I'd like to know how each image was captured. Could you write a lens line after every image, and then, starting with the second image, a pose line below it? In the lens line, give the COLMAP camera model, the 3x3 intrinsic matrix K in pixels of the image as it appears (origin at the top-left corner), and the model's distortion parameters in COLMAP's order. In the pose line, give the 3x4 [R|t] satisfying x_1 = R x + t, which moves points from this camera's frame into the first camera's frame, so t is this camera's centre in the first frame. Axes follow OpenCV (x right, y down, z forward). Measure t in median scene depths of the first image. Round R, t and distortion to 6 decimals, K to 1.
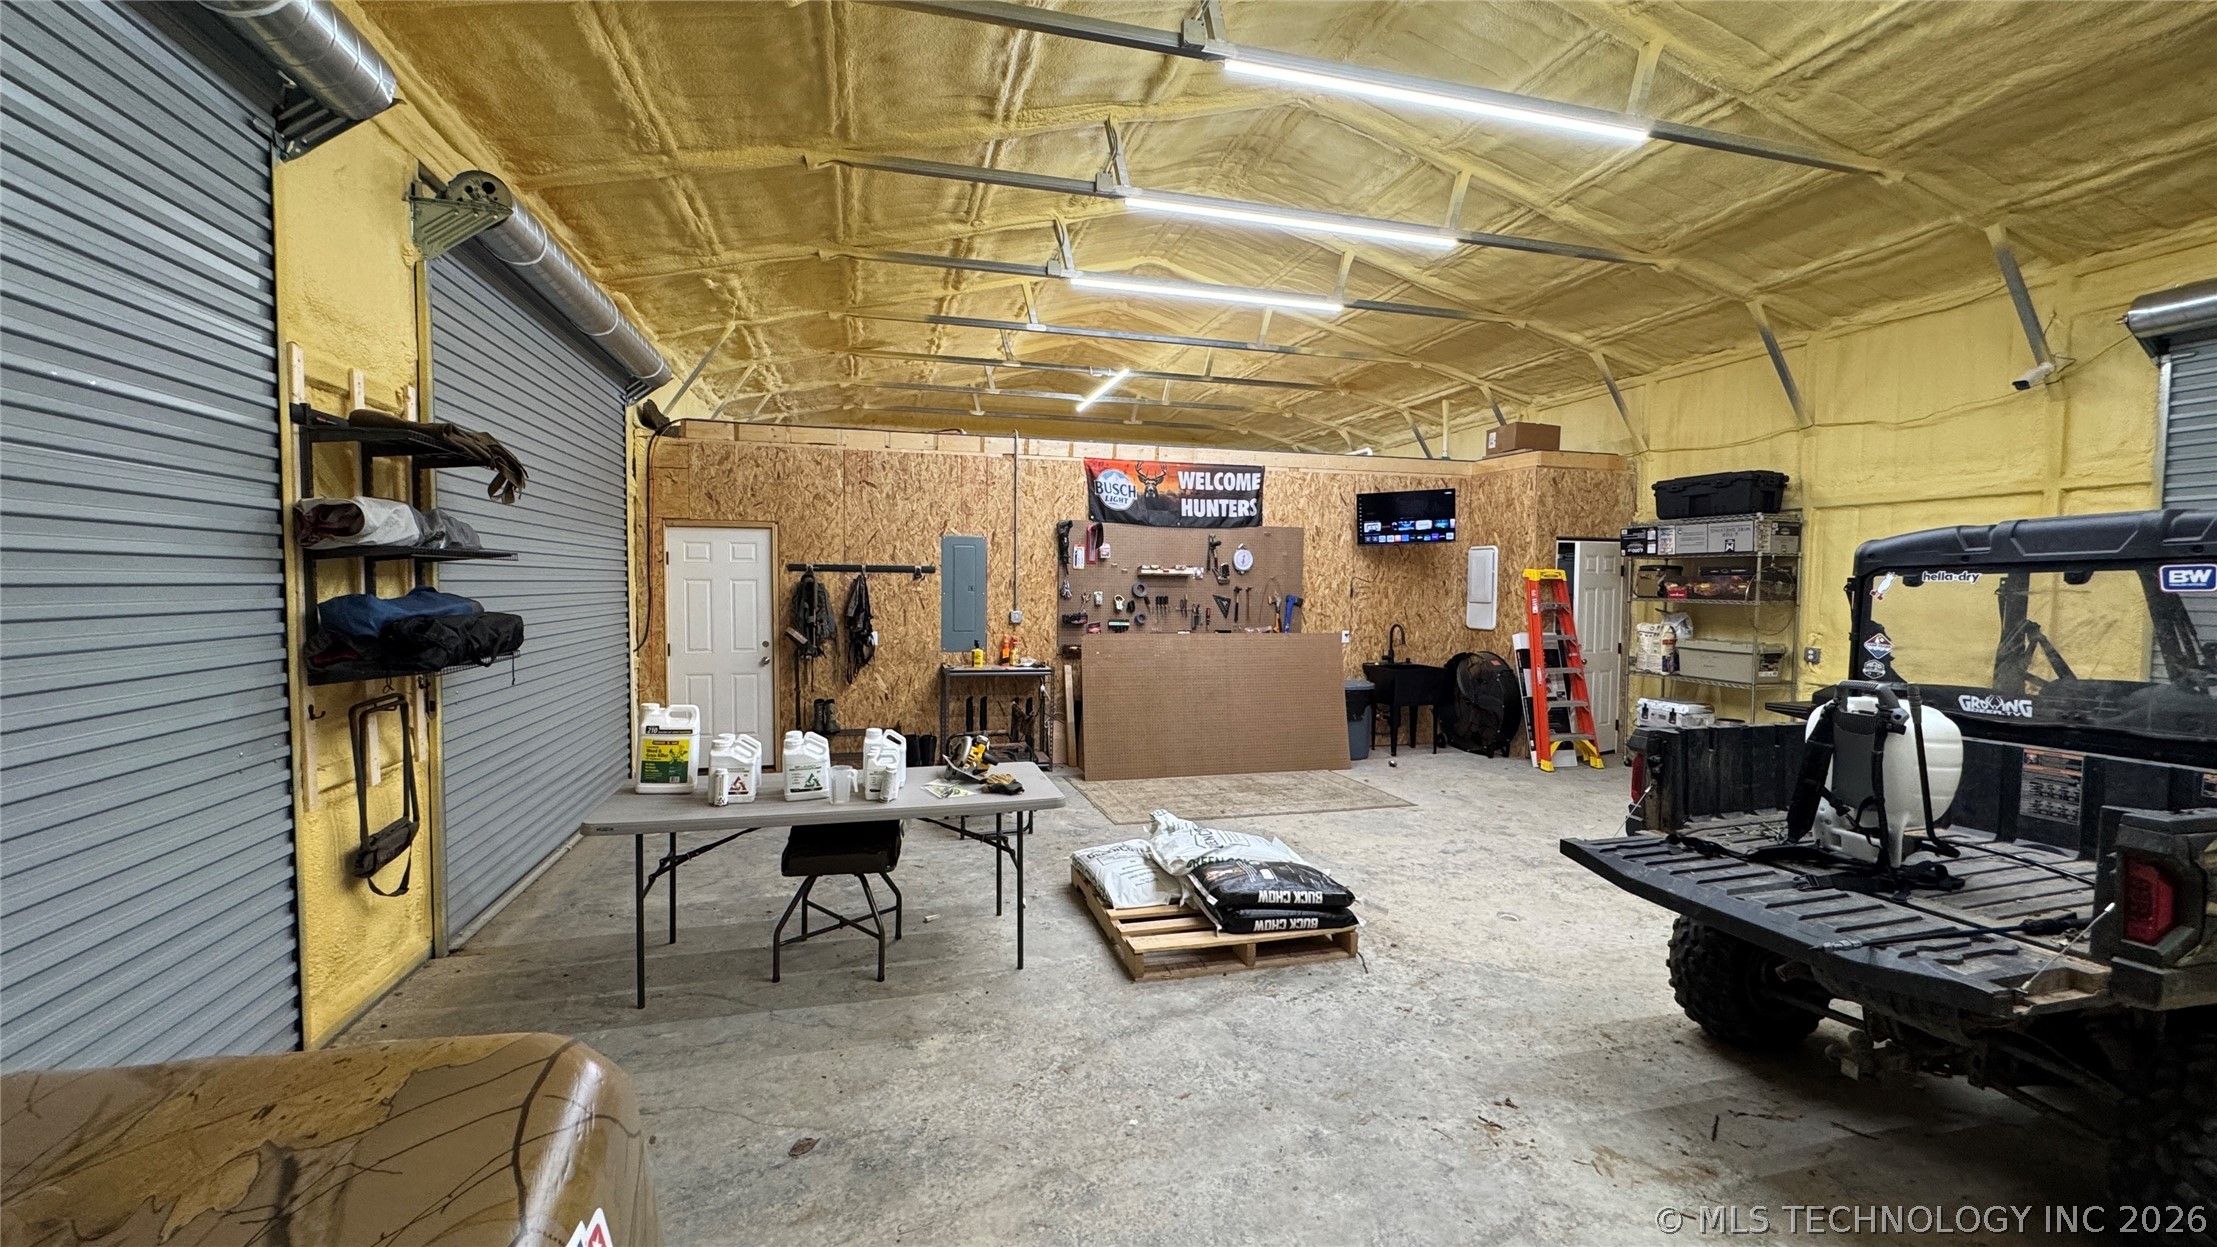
lens RADIAL K [[885.9, 0, 1107.3], [0, 885.9, 621.4], [0, 0, 1]] dist [-0.002377, 0.000544]
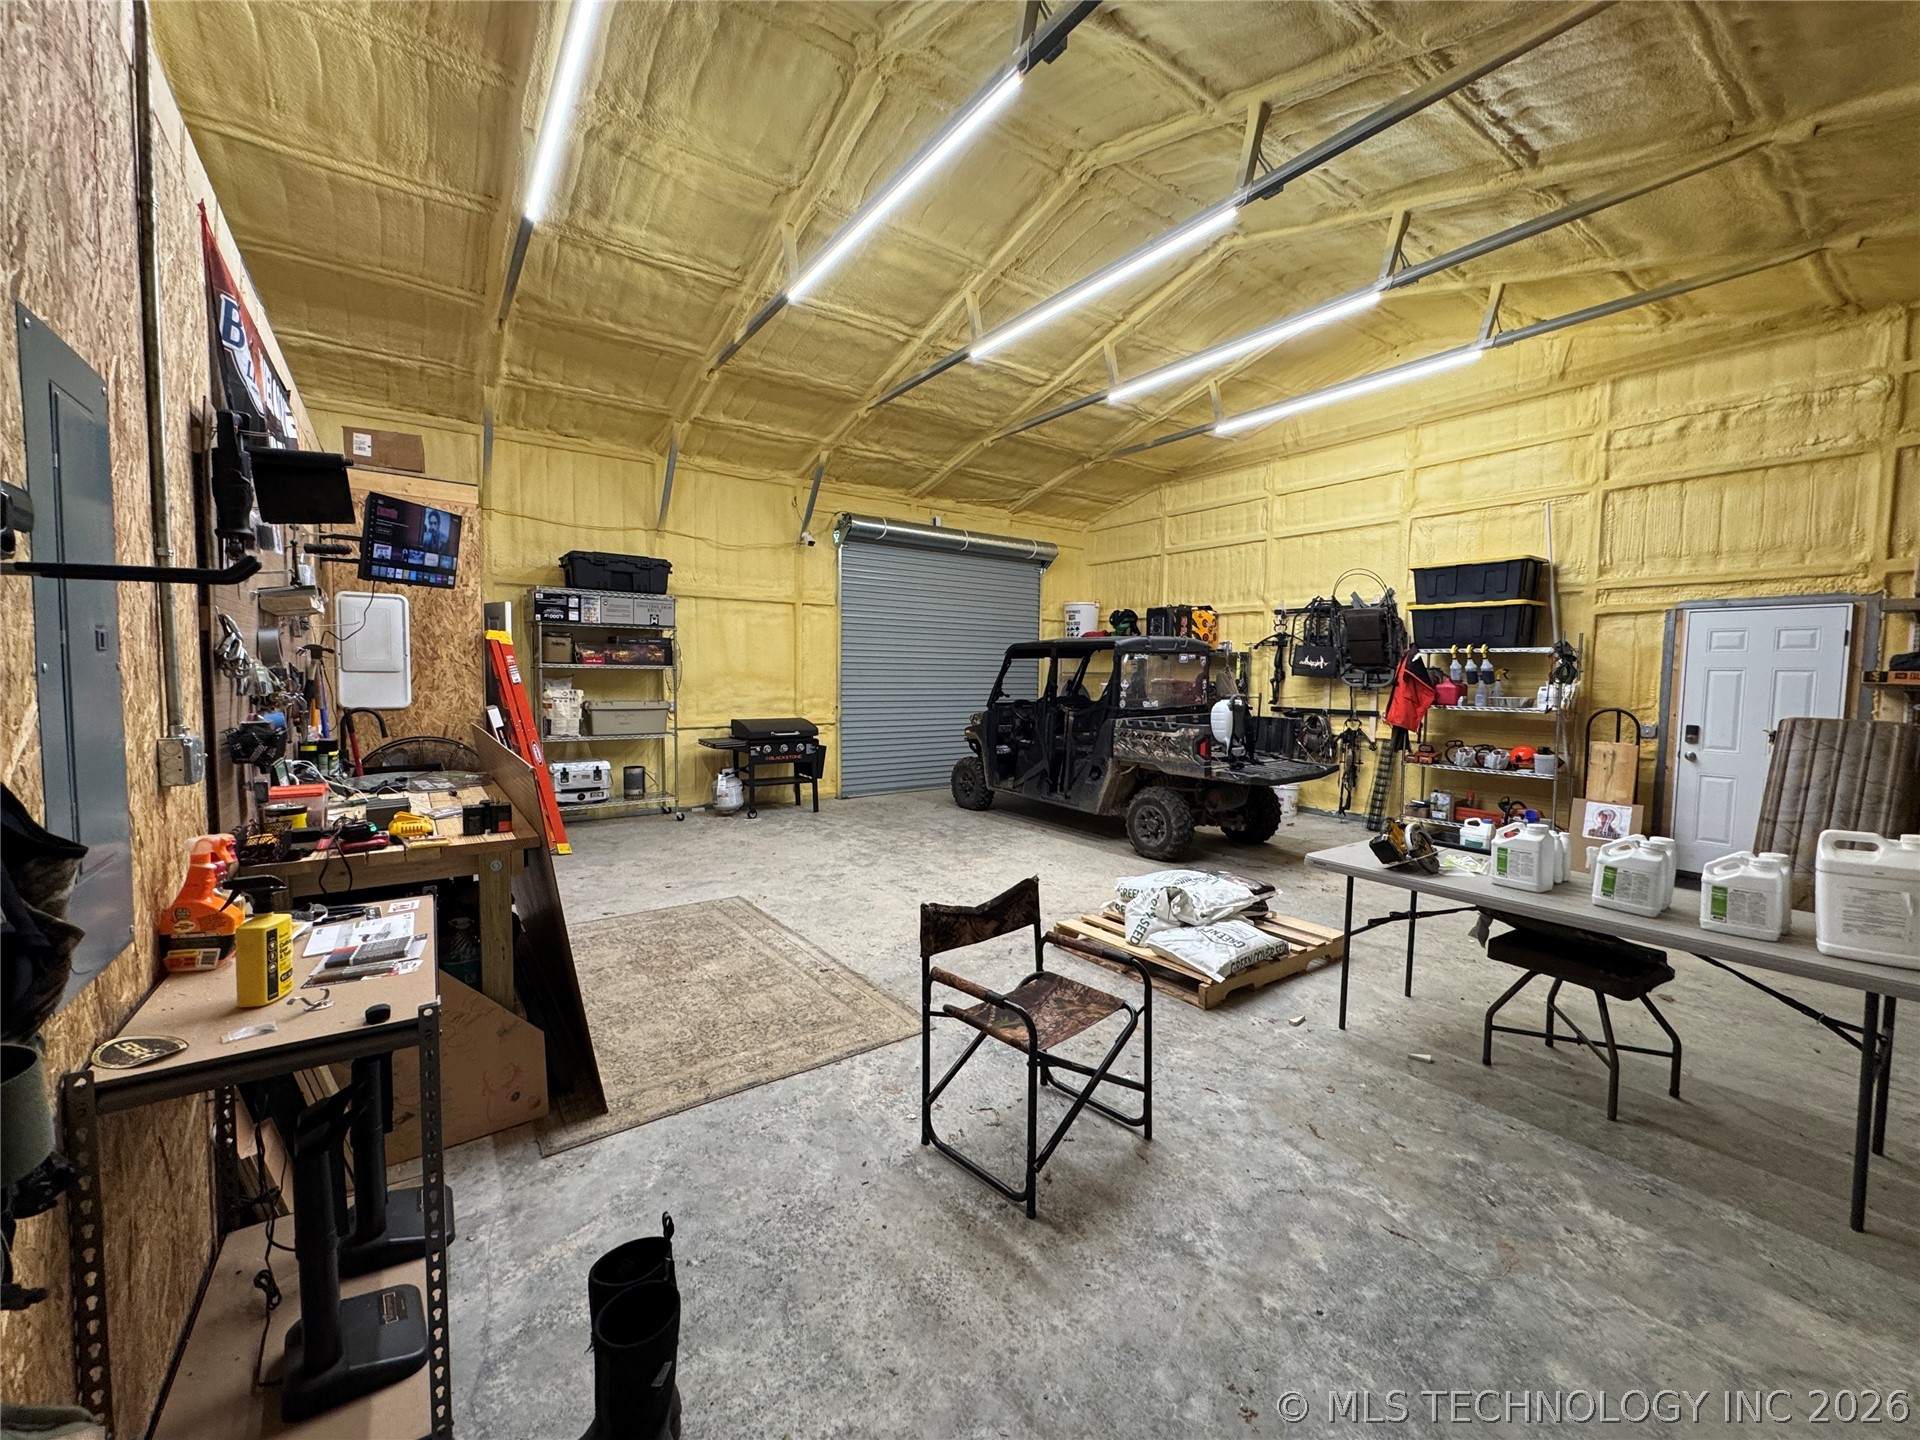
lens RADIAL K [[767.0, 0, 958.8], [0, 767.0, 718.5], [0, 0, 1]] dist [-0.002810, 0.000491]
pose [[-0.348573, -0.072880, 0.934444, -0.591964], [0.024150, 0.995943, 0.086685, -0.046914], [-0.936971, 0.052783, -0.345399, 1.395193]]
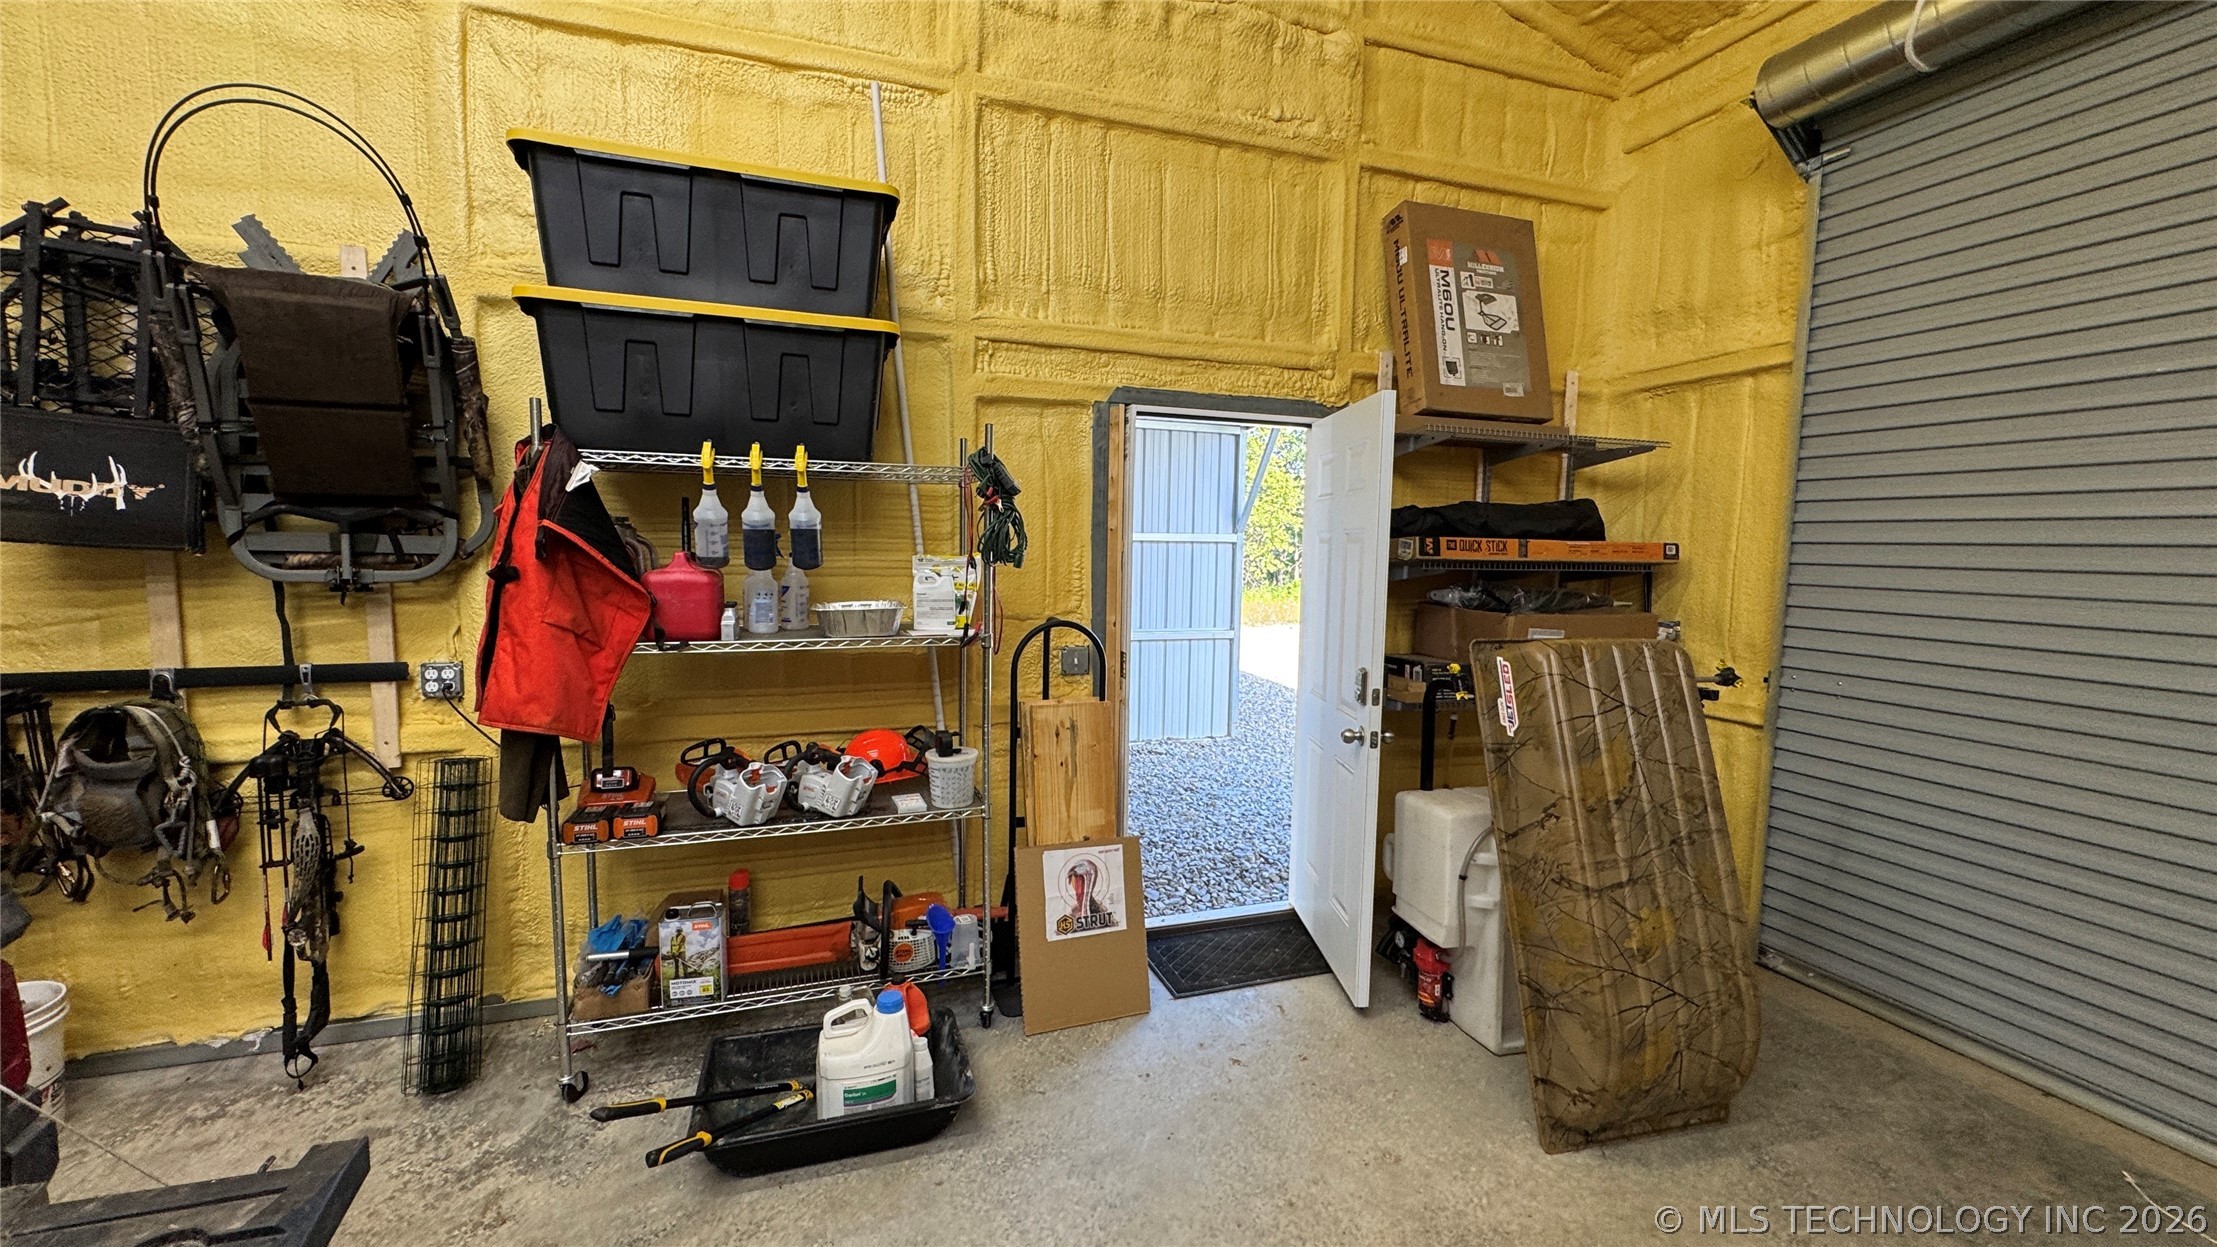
lens RADIAL K [[885.9, 0, 1107.7], [0, 885.9, 620.8], [0, 0, 1]] dist [-0.002377, 0.000544]
pose [[-0.997530, -0.021409, -0.066904, 0.198276], [-0.030063, 0.990906, 0.131155, -0.011031], [0.063487, 0.132843, -0.989102, 0.587229]]
